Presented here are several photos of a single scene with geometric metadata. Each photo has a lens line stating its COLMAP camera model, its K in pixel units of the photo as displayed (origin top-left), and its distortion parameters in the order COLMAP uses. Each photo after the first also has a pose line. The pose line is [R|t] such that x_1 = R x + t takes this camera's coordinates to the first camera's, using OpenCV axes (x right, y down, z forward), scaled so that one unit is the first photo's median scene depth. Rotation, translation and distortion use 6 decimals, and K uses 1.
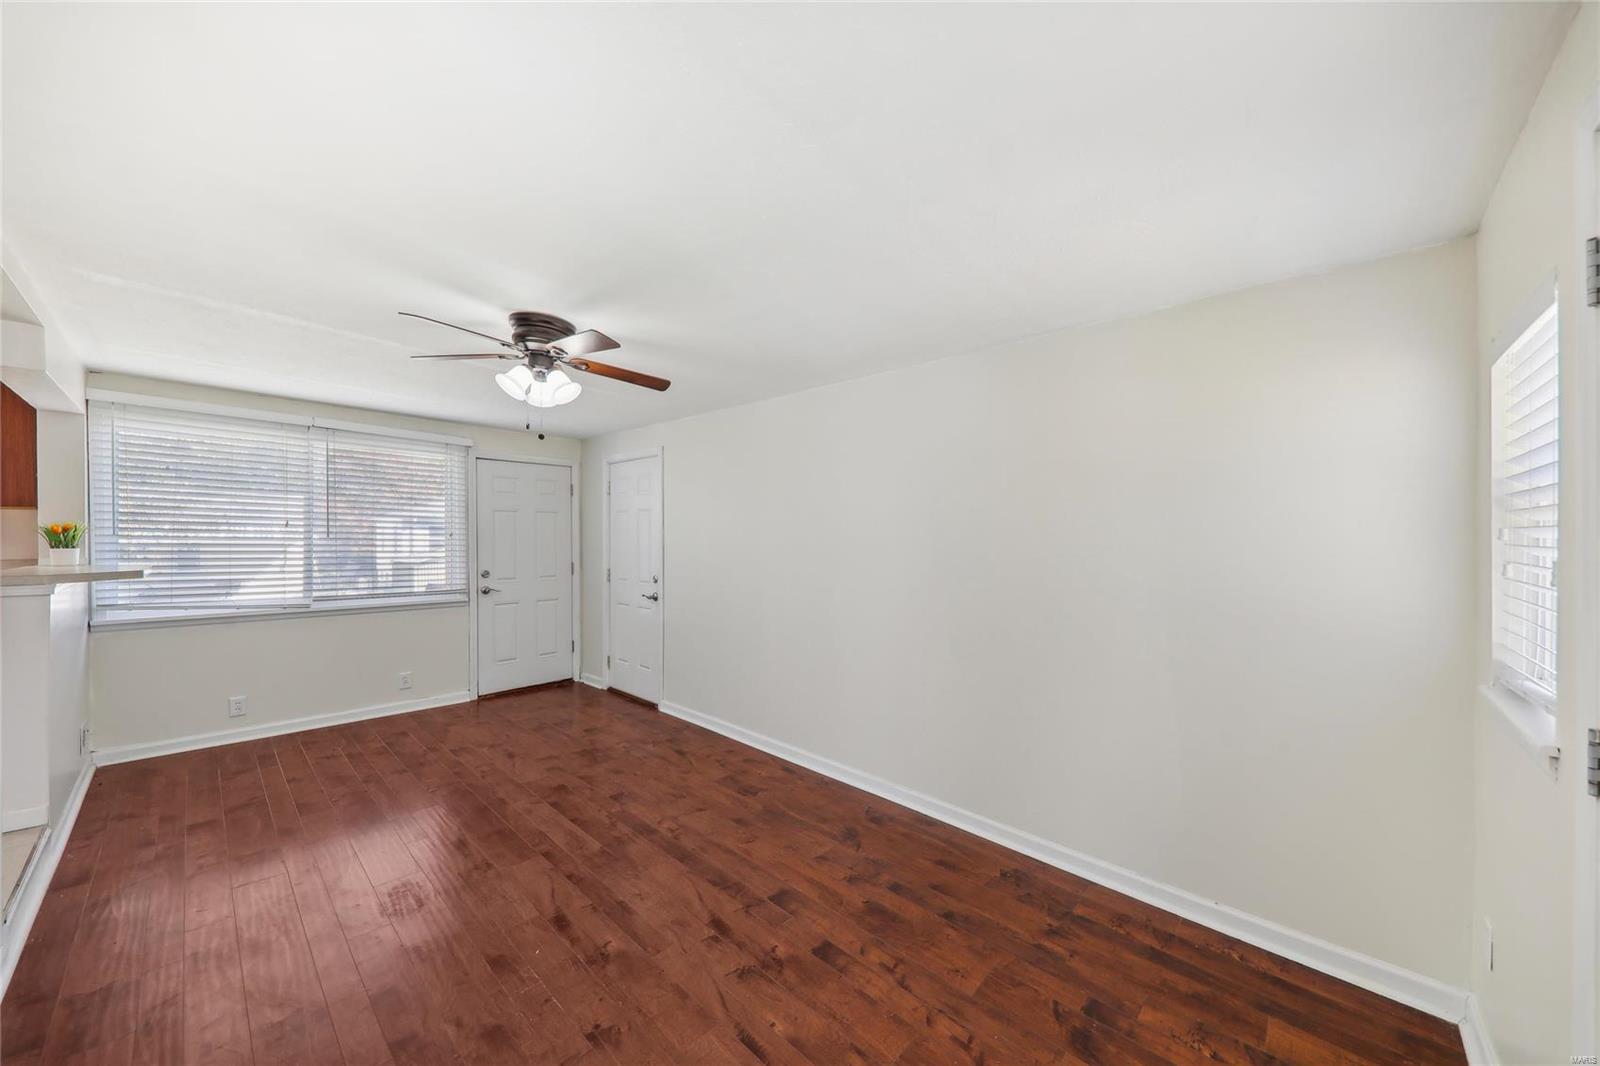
lens RADIAL K [[564.1, 0, 804.0], [0, 564.1, 532.9], [0, 0, 1]] dist [0.023912, -0.011434]
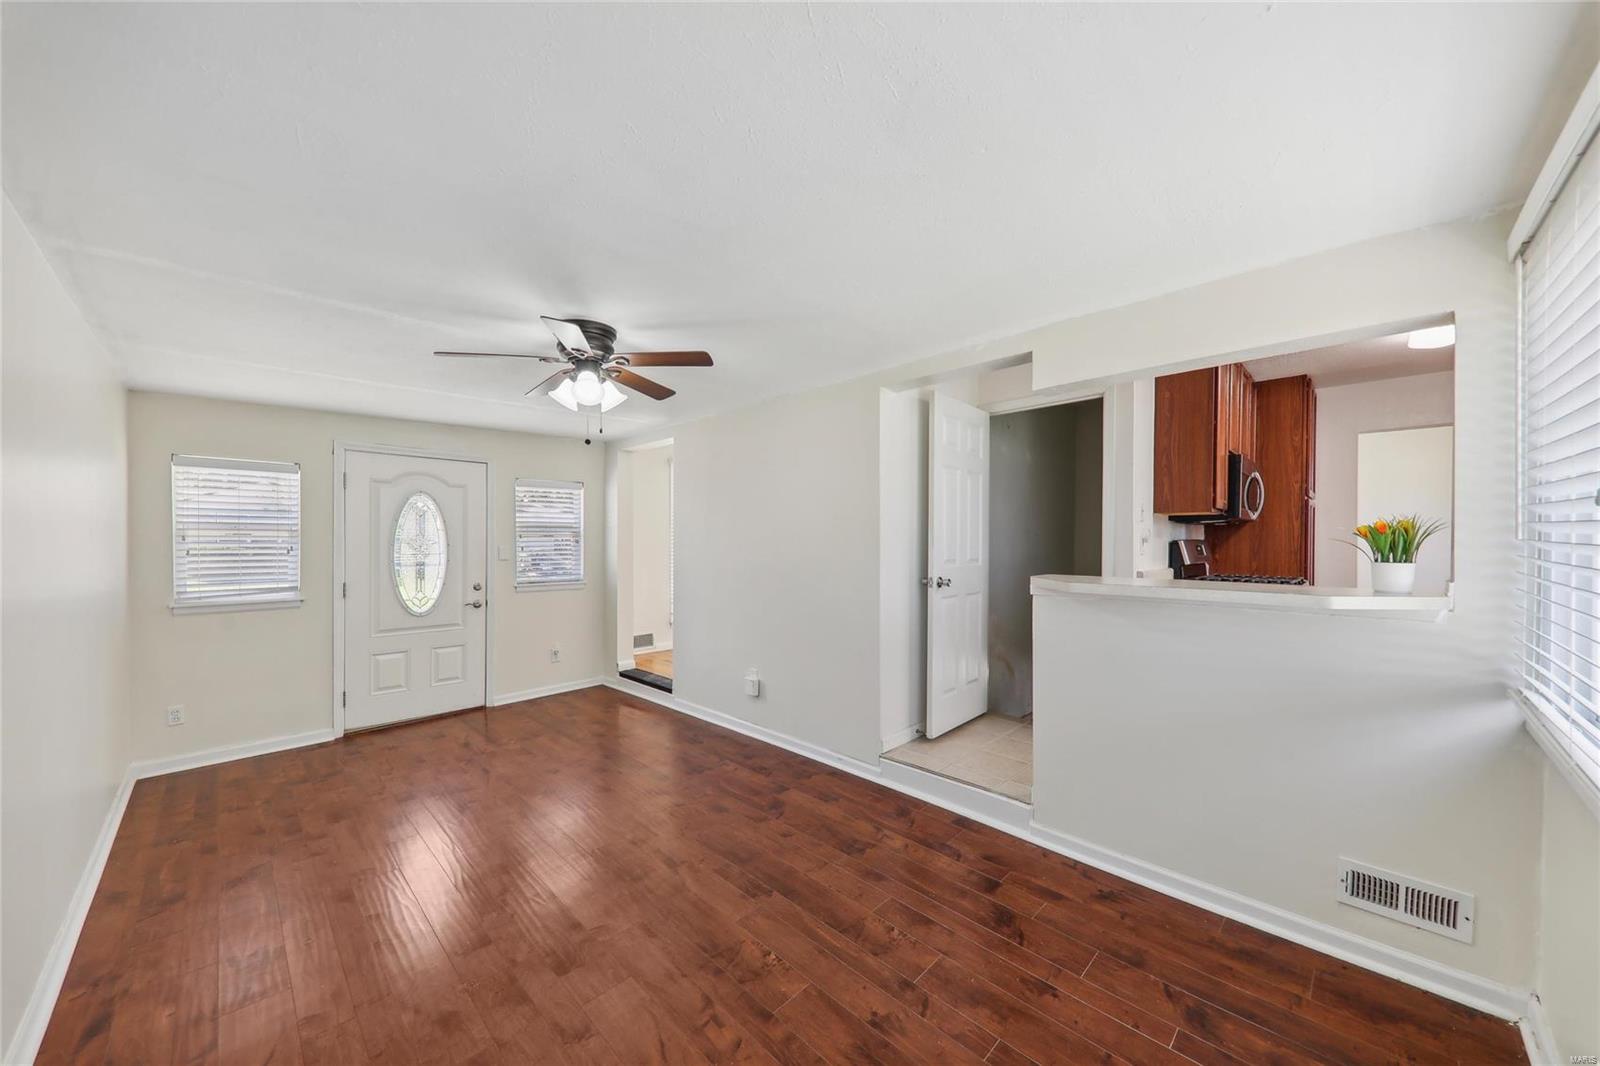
lens RADIAL K [[566.8, 0, 806.3], [0, 566.8, 541.8], [0, 0, 1]] dist [0.015423, -0.009226]
pose [[-0.999603, -0.002599, 0.028071, -0.643788], [-0.002651, 0.999995, -0.001832, 0.006726], [-0.028066, -0.001906, -0.999604, 1.467371]]
